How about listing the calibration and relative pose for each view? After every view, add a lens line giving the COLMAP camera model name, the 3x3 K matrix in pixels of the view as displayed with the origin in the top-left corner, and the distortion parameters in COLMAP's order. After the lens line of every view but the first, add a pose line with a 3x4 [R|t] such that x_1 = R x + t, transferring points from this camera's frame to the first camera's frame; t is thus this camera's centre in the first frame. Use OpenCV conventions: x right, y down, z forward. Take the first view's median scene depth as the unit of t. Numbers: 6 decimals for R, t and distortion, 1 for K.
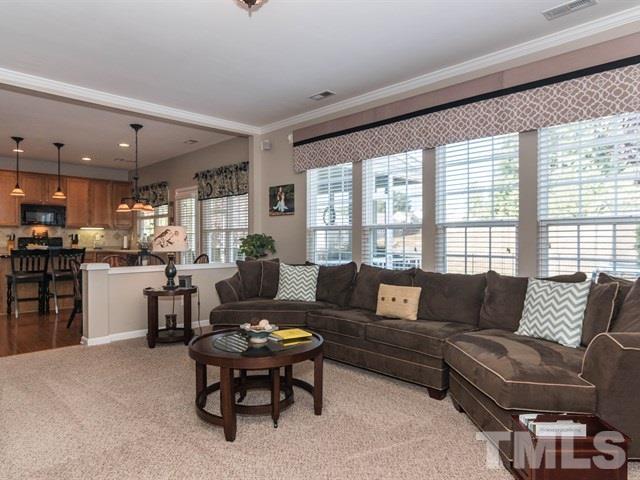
lens RADIAL K [[413.1, 0, 320.0], [0, 413.1, 240.0], [0, 0, 1]] dist [-0.003909, -0.001808]
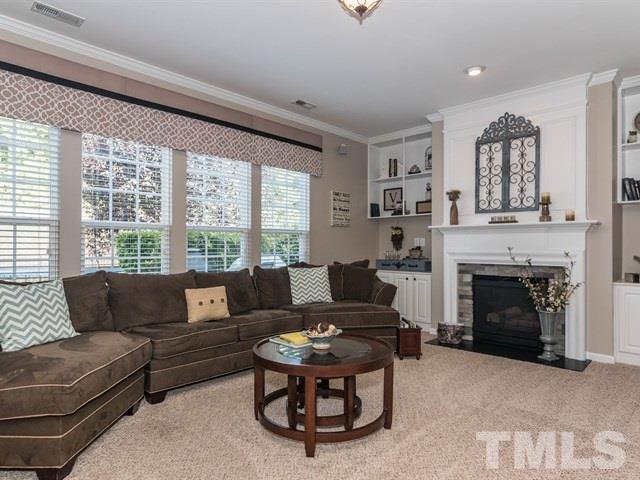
lens RADIAL K [[391.4, 0, 320.0], [0, 391.4, 240.0], [0, 0, 1]] dist [-0.005141, -0.000161]
pose [[-0.033671, 0.006483, 0.999412, -0.786693], [-0.007391, 0.999950, -0.006736, 0.000445], [-0.999406, -0.007613, -0.033621, 0.785676]]
